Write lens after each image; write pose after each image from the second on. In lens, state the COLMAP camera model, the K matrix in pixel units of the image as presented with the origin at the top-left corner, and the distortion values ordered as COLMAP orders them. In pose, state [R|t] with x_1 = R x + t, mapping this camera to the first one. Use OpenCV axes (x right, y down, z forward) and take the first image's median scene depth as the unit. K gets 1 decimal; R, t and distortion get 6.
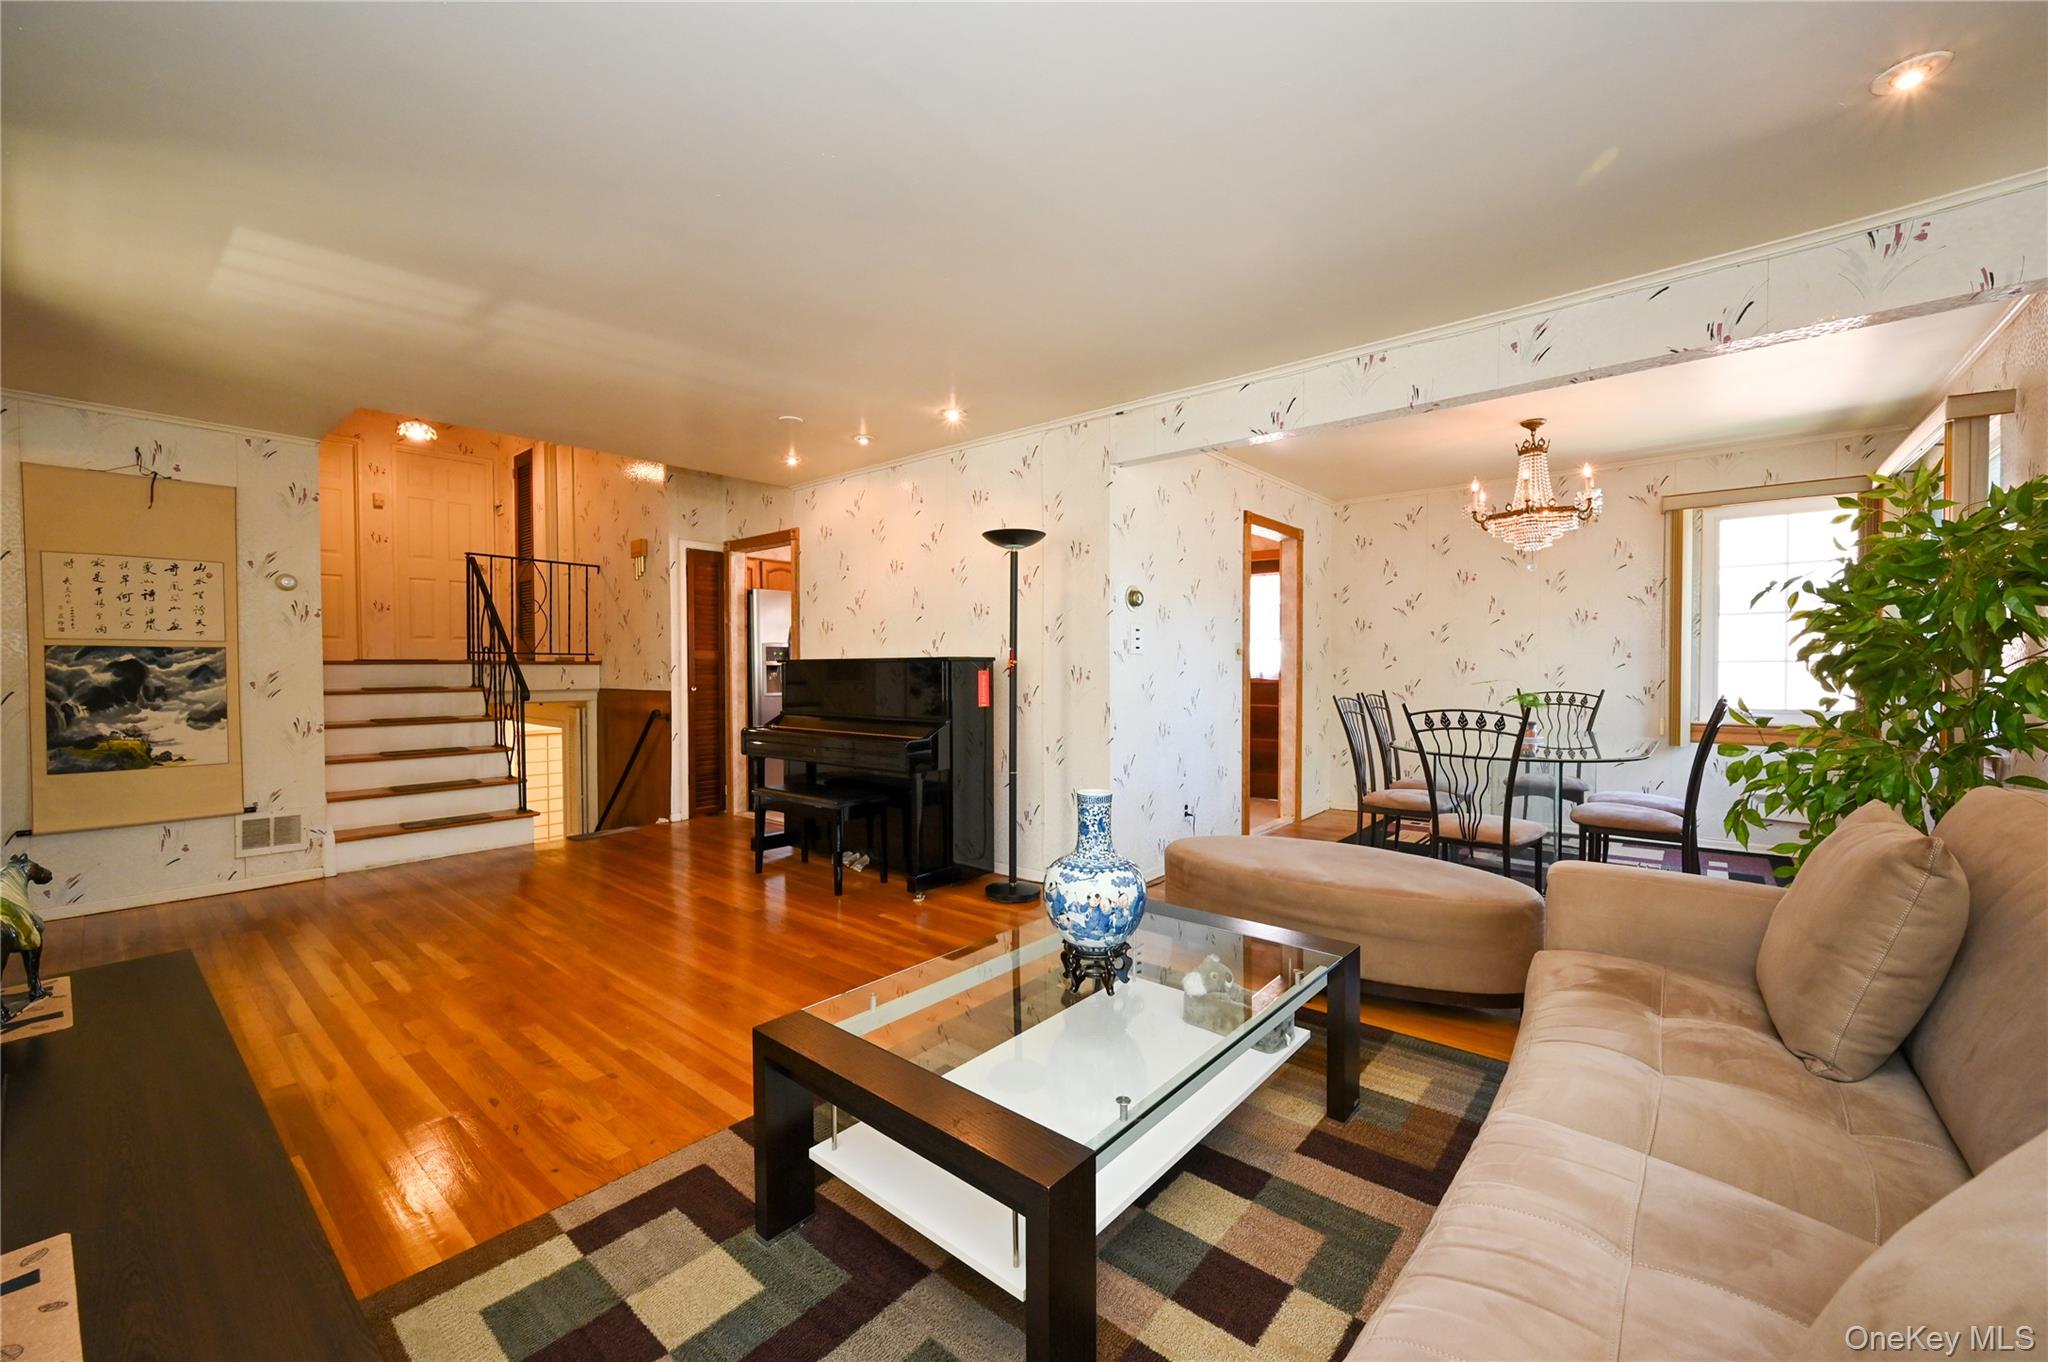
lens RADIAL K [[810.1, 0, 1025.8], [0, 810.1, 680.3], [0, 0, 1]] dist [0.000152, -0.000065]
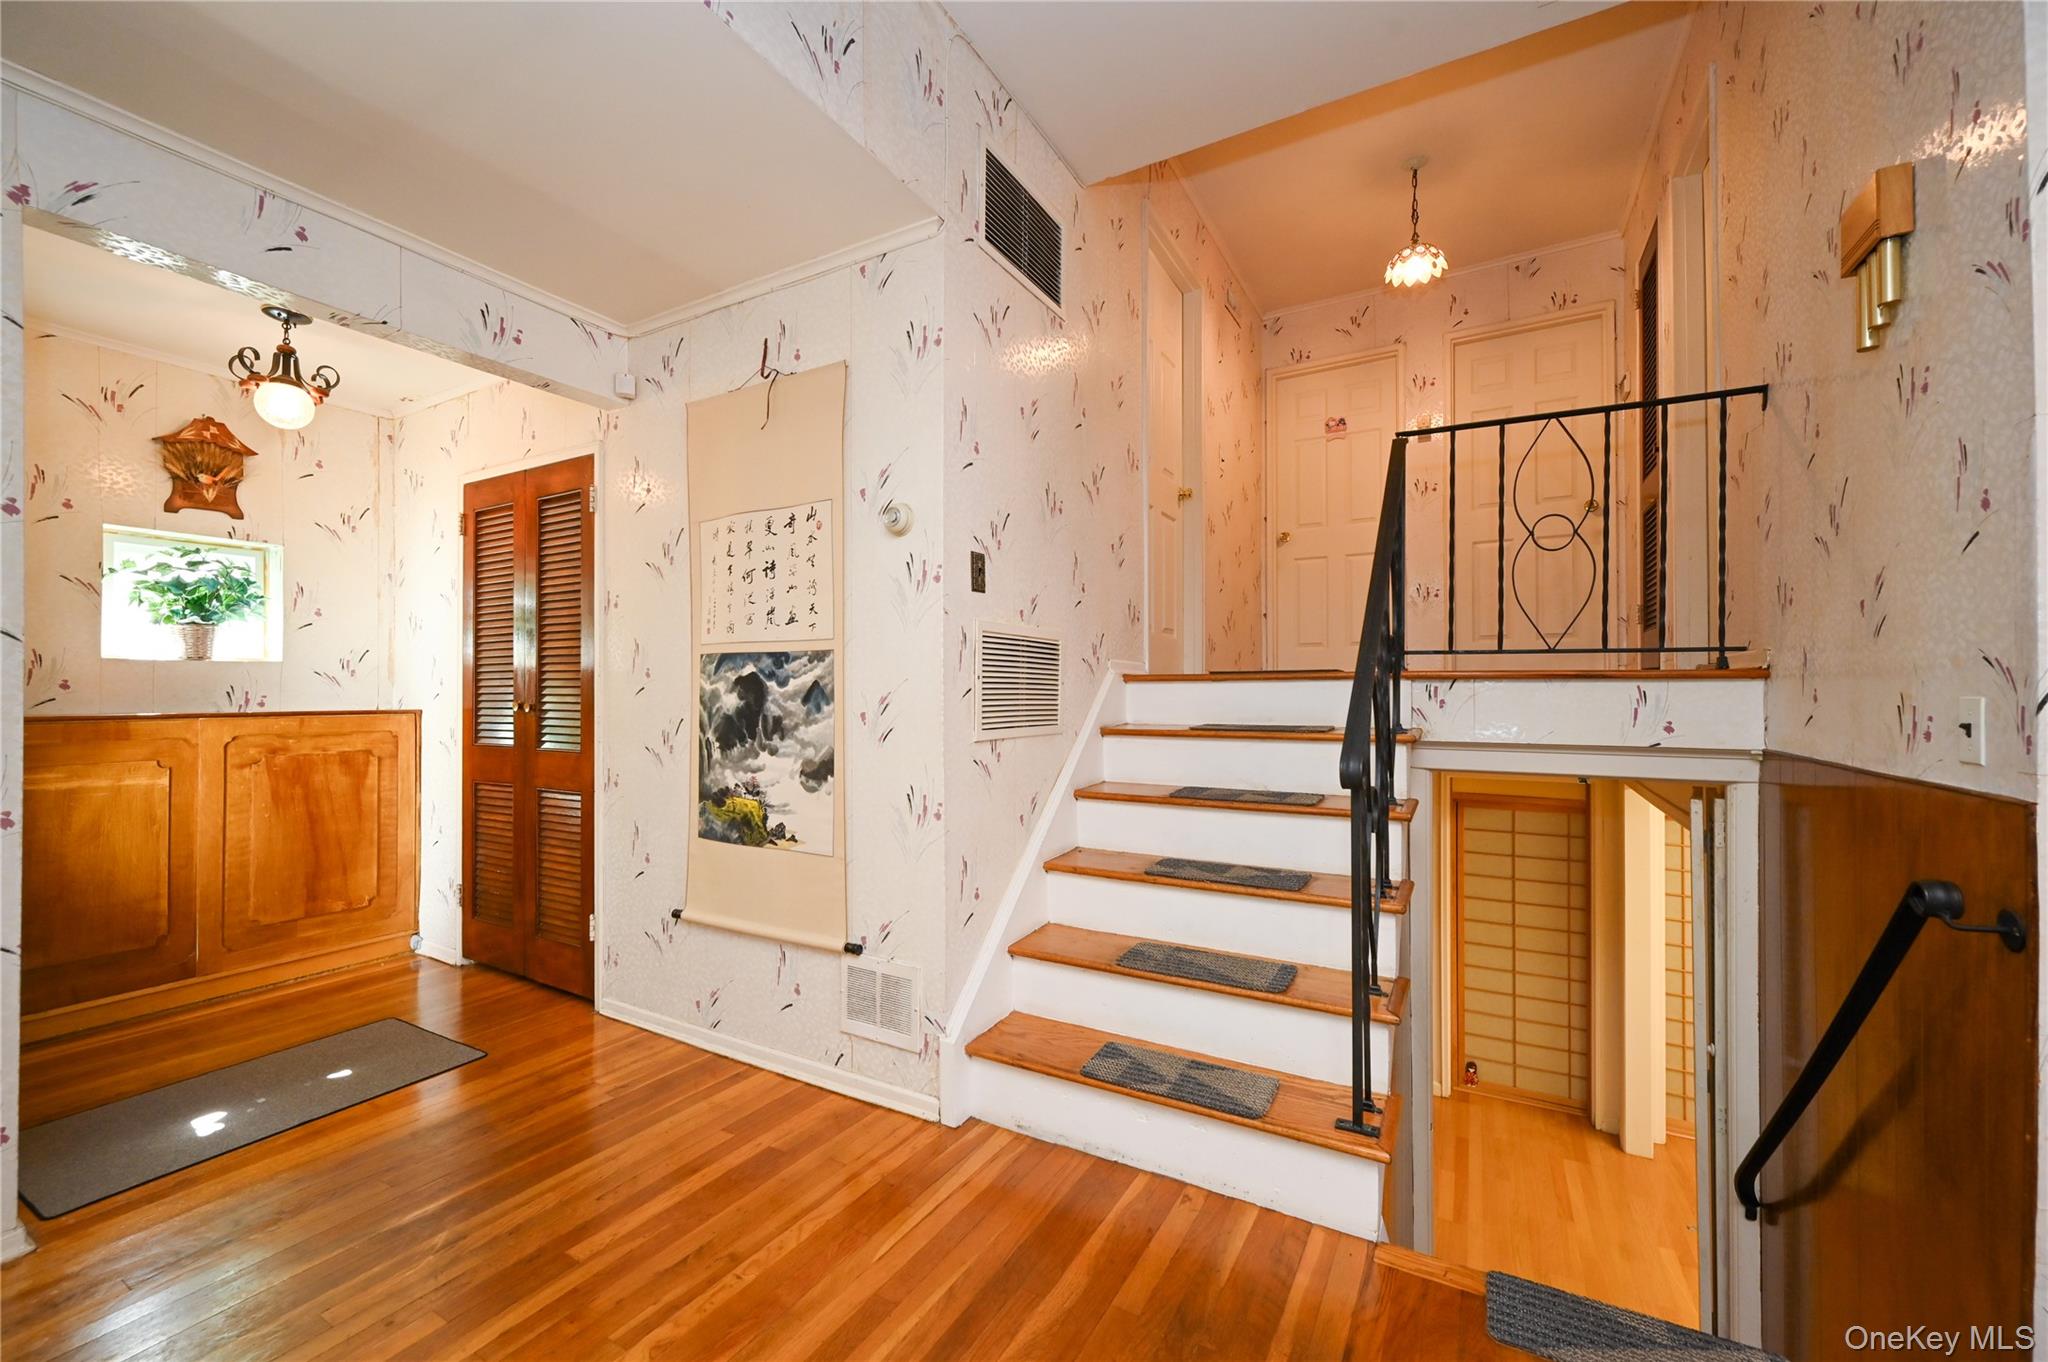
lens RADIAL K [[810.1, 0, 1026.8], [0, 810.1, 686.5], [0, 0, 1]] dist [0.000152, -0.000065]
pose [[0.192441, -0.003388, -0.981303, -0.422822], [-0.017161, 0.999830, -0.006817, -0.014059], [0.981159, 0.018152, 0.192350, 1.052009]]
